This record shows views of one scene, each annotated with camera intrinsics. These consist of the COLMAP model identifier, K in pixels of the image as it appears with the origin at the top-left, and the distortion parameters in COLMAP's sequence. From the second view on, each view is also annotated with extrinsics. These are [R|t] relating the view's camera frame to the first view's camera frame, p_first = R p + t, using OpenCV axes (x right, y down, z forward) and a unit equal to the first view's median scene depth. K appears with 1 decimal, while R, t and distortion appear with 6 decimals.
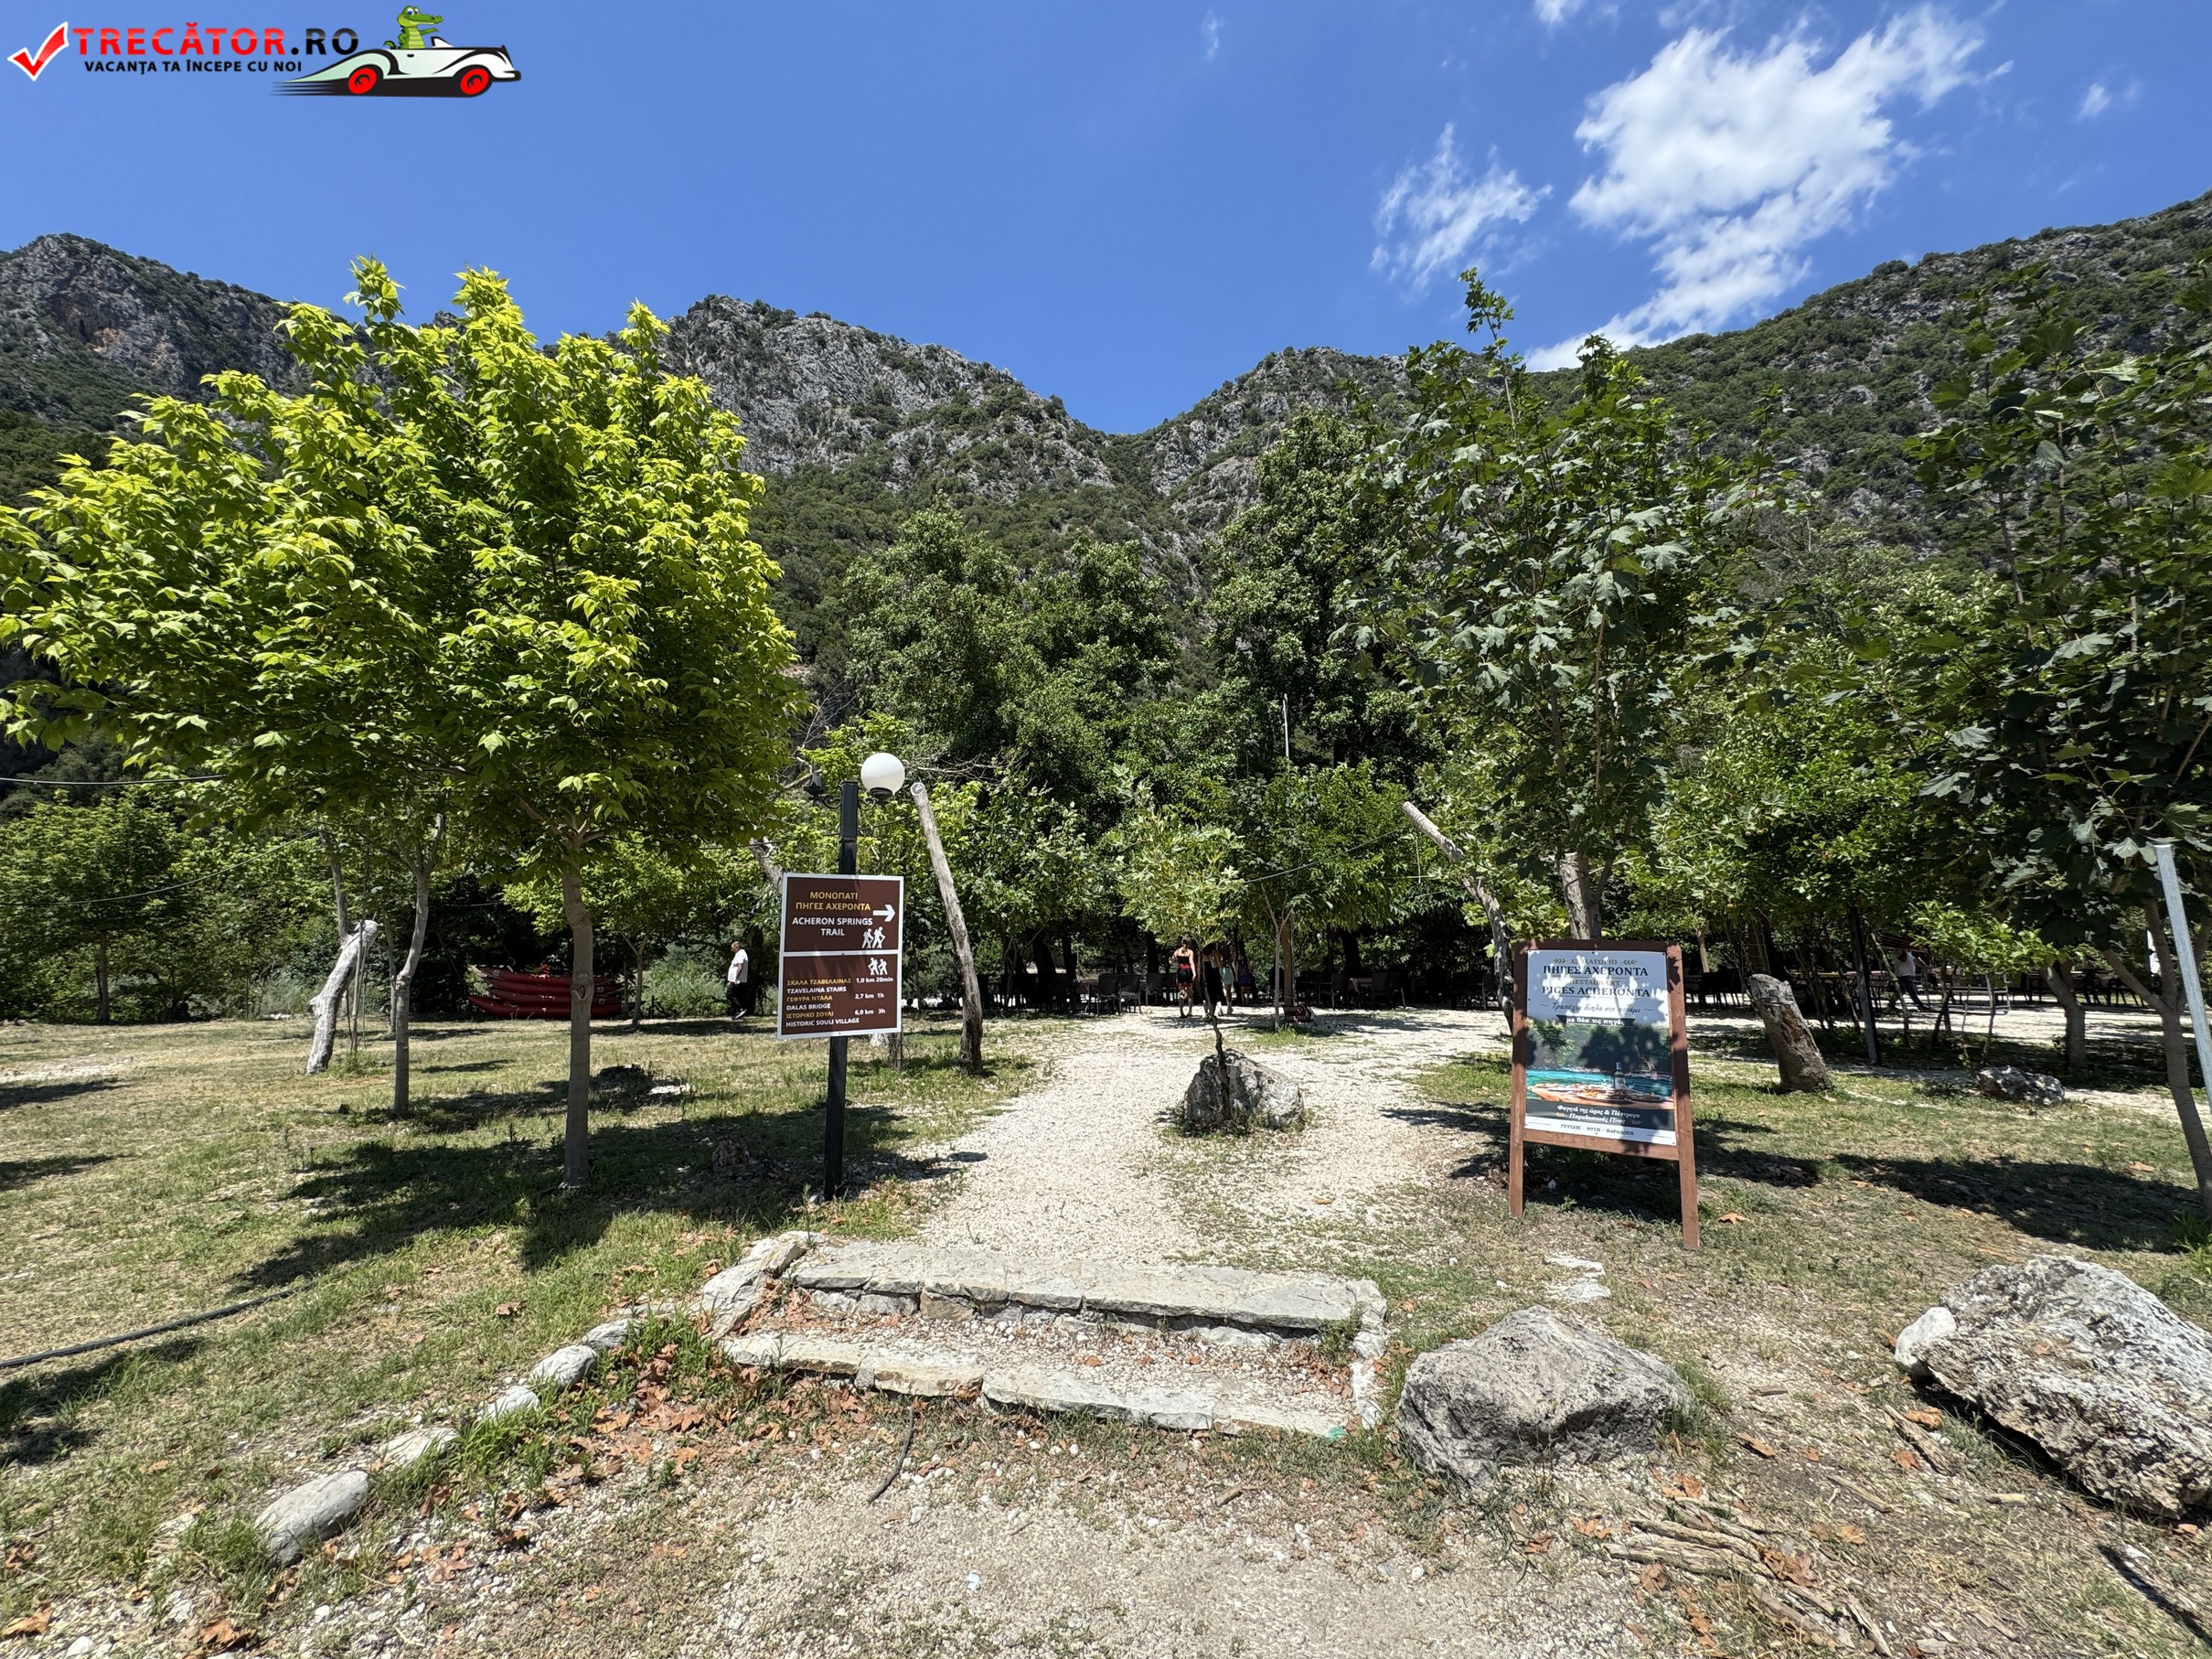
lens RADIAL K [[880.6, 0, 1102.8], [0, 880.6, 824.1], [0, 0, 1]] dist [-0.001994, 0.000431]
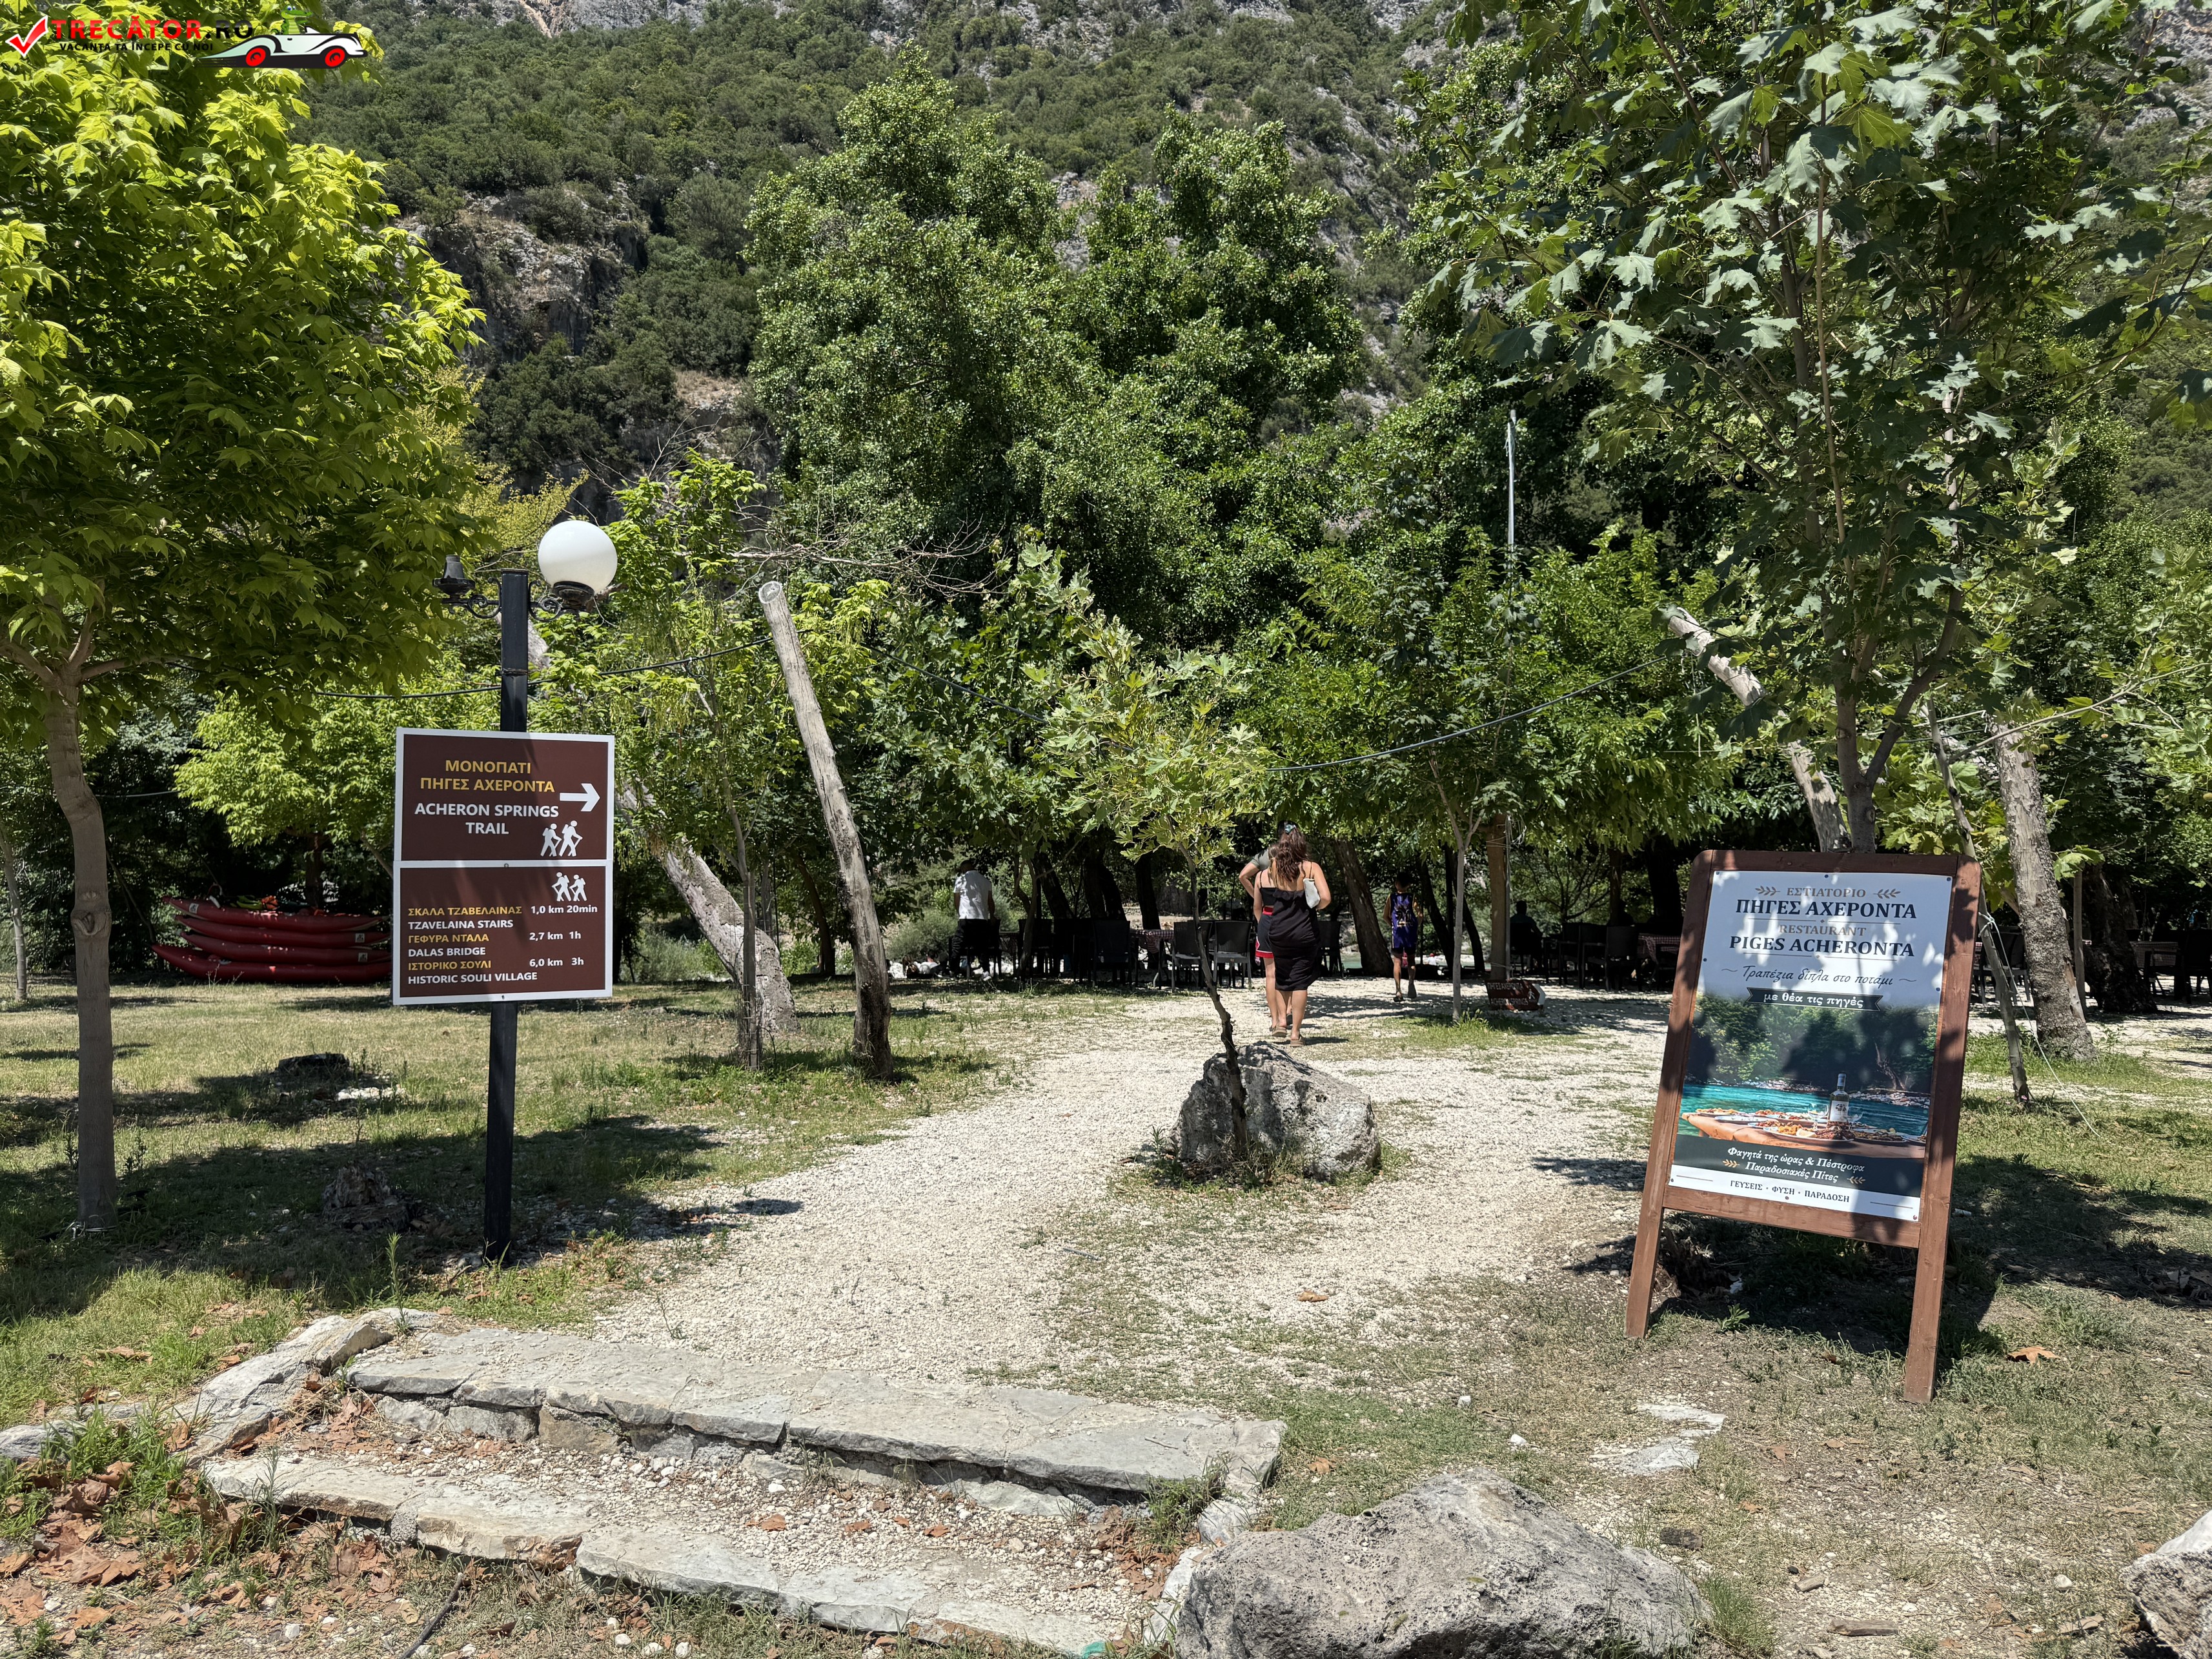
lens RADIAL K [[1579.2, 0, 1178.5], [0, 1579.2, 834.1], [0, 0, 1]] dist [0.008093, -0.012090]
pose [[0.994478, 0.007297, -0.104692, 0.337227], [0.003832, 0.994390, 0.105711, 0.020767], [0.104876, -0.105529, 0.988870, 0.000242]]
